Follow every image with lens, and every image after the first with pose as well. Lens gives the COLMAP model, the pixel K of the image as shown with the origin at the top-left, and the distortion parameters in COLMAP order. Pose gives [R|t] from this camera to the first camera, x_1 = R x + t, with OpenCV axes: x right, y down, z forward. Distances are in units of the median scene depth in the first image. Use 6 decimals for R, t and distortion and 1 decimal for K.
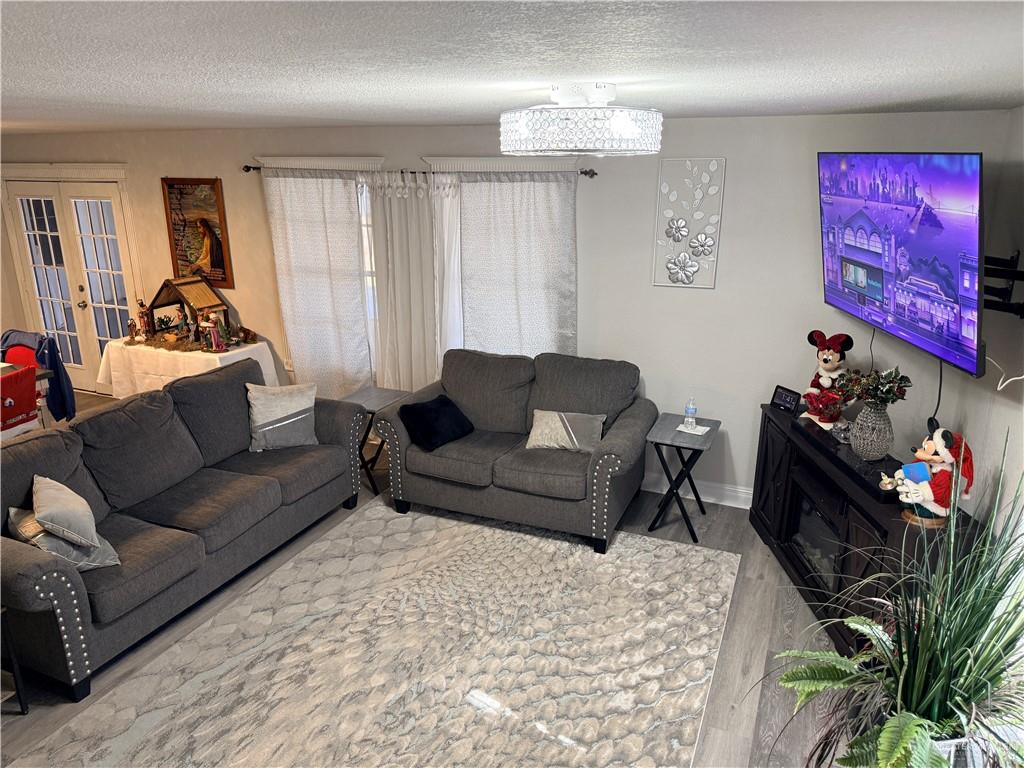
lens RADIAL K [[720.5, 0, 511.9], [0, 720.5, 382.4], [0, 0, 1]] dist [-0.002920, -0.000996]
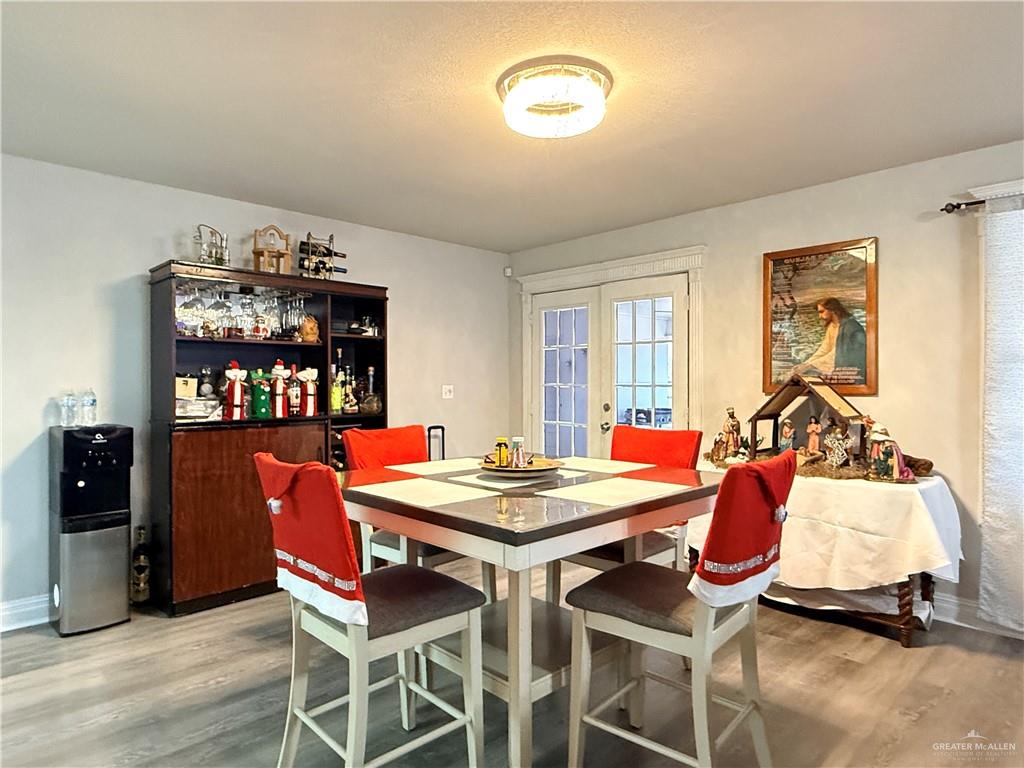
lens RADIAL K [[600.5, 0, 511.3], [0, 600.5, 385.1], [0, 0, 1]] dist [0.001151, 0.000223]
pose [[0.927576, 0.000367, -0.373634, -0.494904], [-0.110173, 0.955806, -0.272574, 0.051512], [0.357022, 0.293997, 0.886623, 0.378515]]
